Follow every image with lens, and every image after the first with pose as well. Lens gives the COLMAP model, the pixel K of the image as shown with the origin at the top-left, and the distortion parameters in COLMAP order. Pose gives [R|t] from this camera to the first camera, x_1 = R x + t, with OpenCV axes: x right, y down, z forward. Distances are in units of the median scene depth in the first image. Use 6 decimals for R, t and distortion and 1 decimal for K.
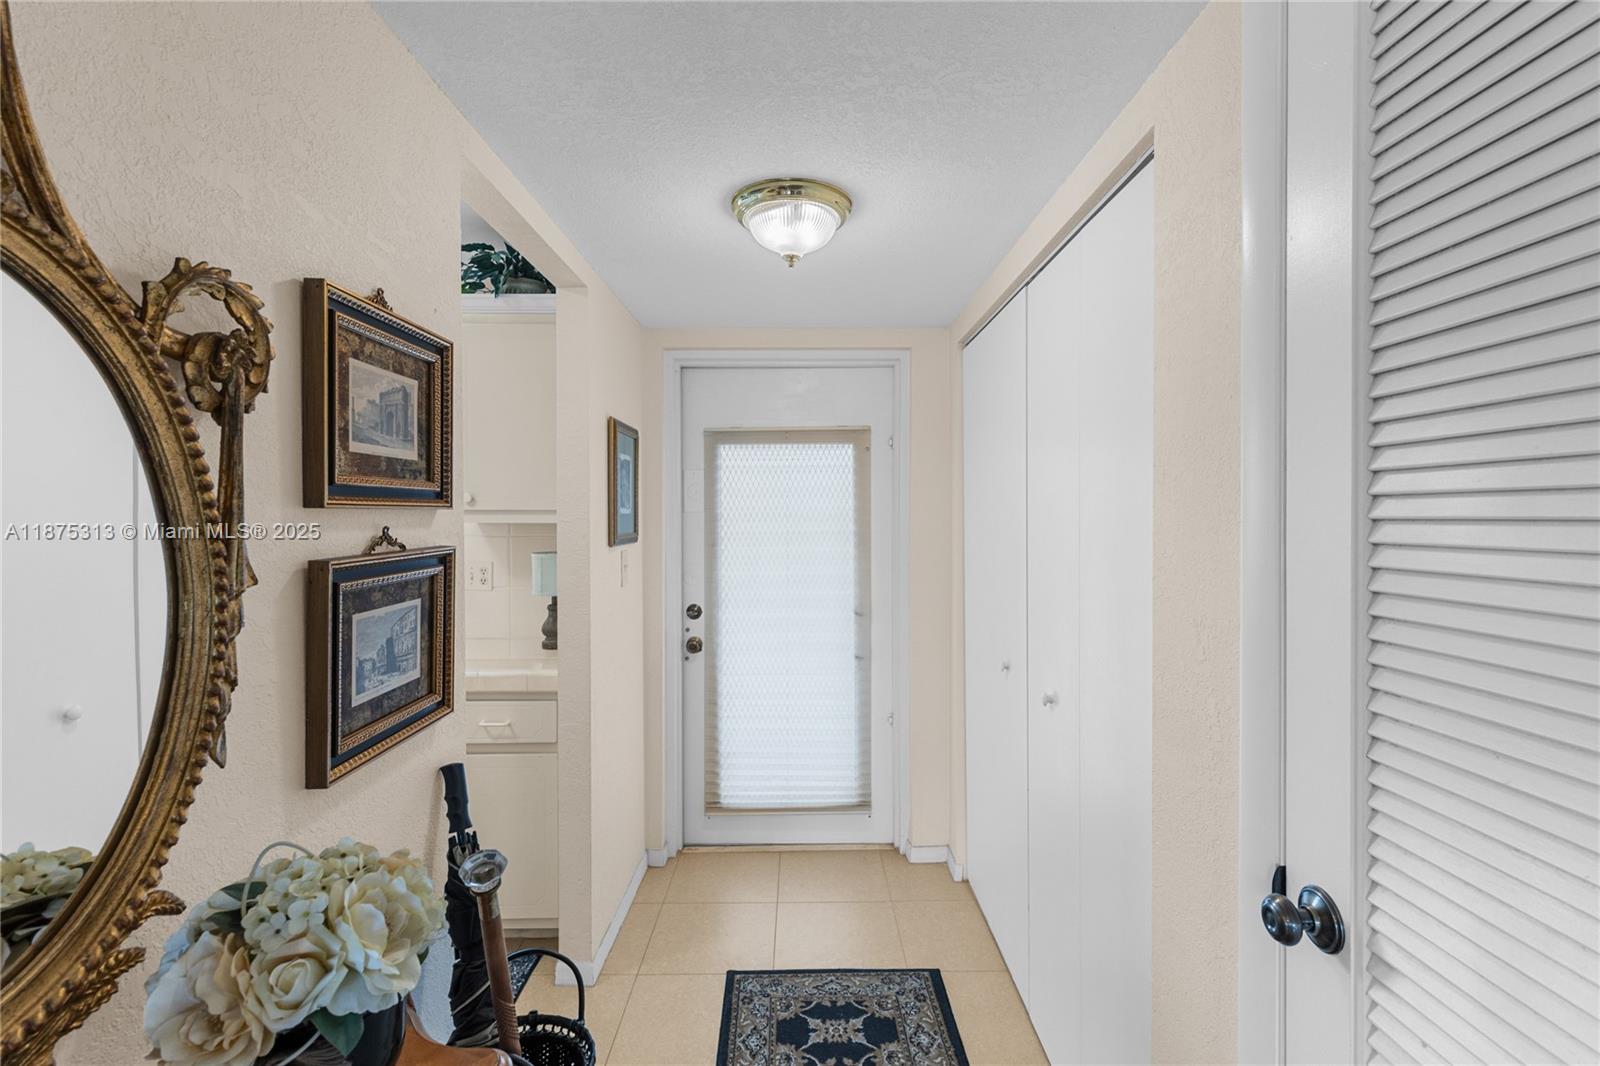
lens RADIAL K [[710.6, 0, 807.1], [0, 710.6, 530.3], [0, 0, 1]] dist [0.001271, 0.000337]
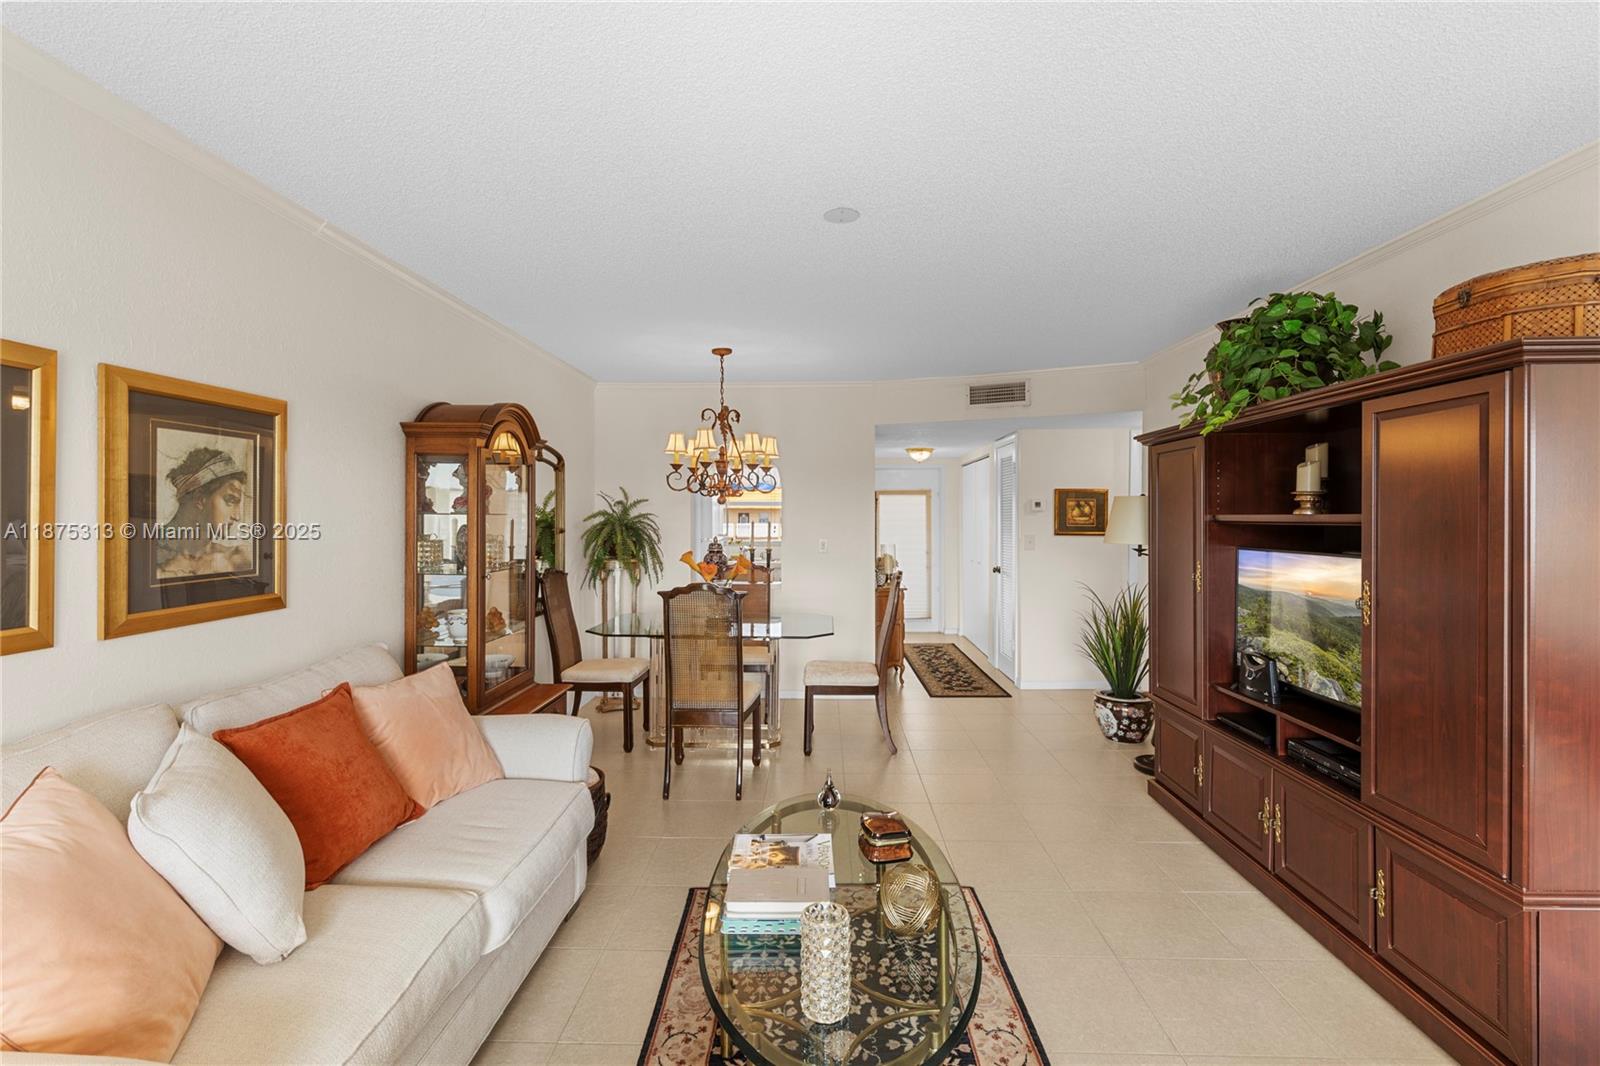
lens RADIAL K [[729.1, 0, 805.8], [0, 729.1, 515.4], [0, 0, 1]] dist [0.002404, 0.000429]
pose [[0.999452, 0.006812, -0.032388, -0.347157], [-0.007619, 0.999662, -0.024854, 0.042460], [0.032208, 0.025087, 0.999166, -2.136454]]
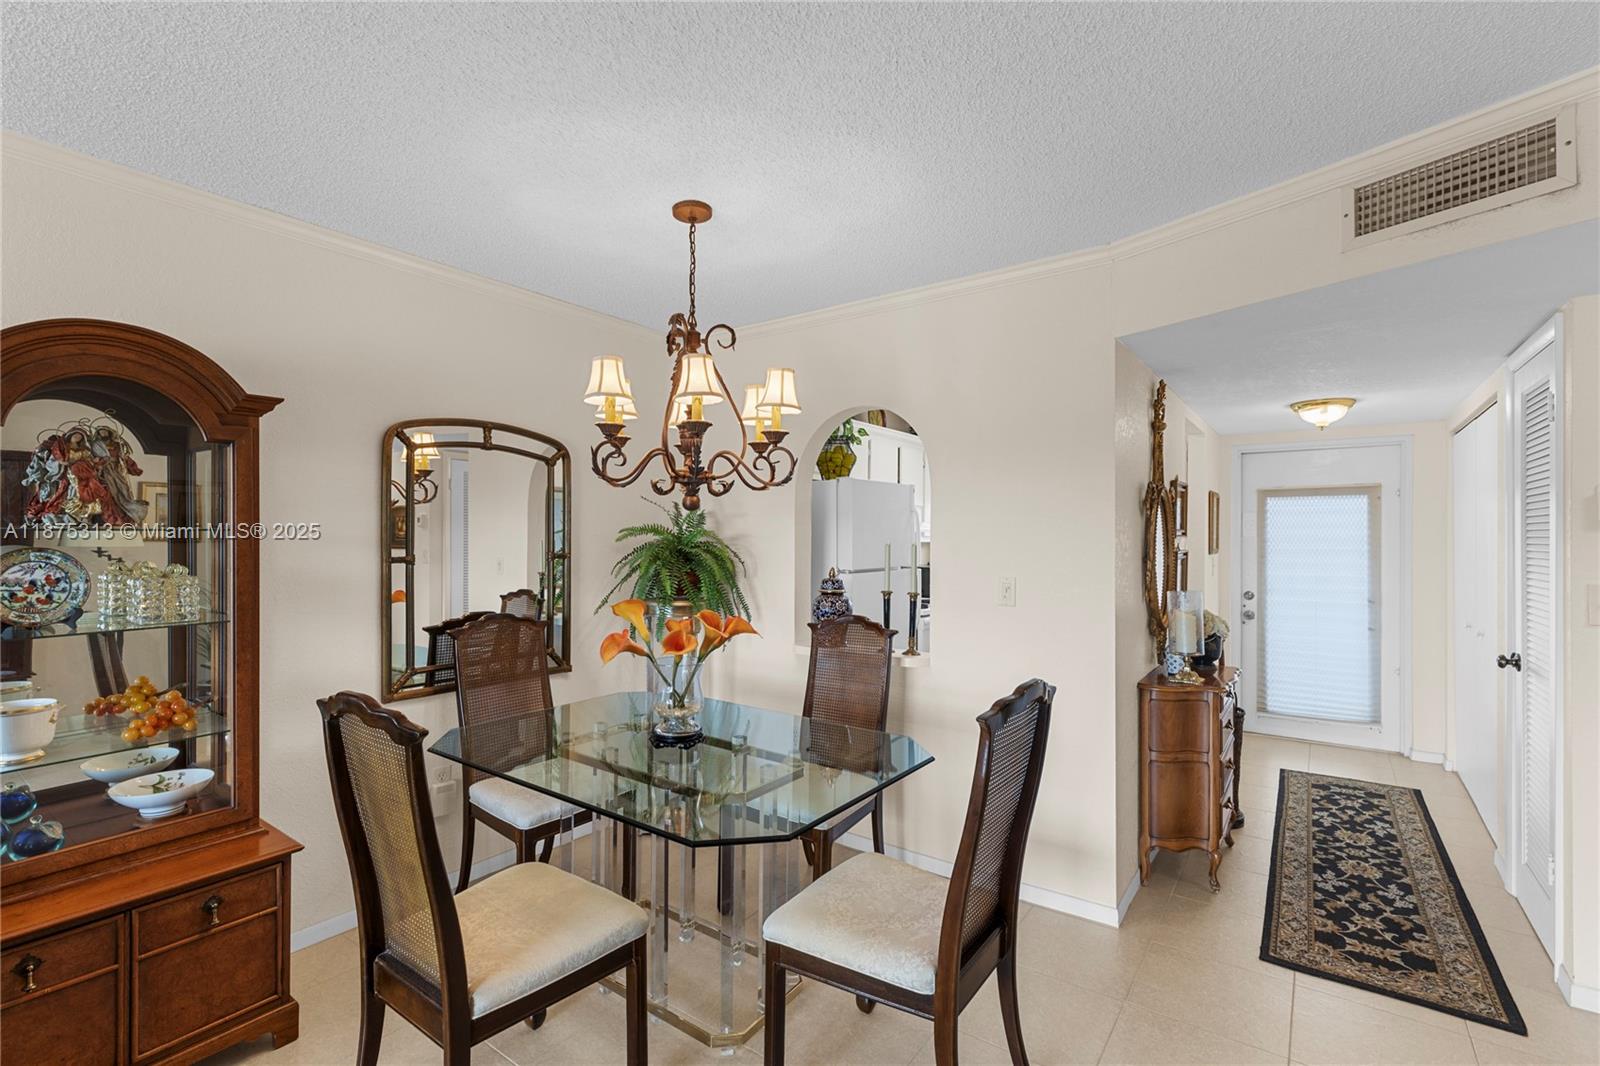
lens RADIAL K [[710.6, 0, 807.1], [0, 710.6, 530.3], [0, 0, 1]] dist [0.001271, 0.000337]
pose [[0.802430, 0.002260, -0.596742, 0.009019], [-0.019690, 0.999549, -0.022693, 0.018584], [0.596421, 0.029959, 0.802112, -1.089451]]
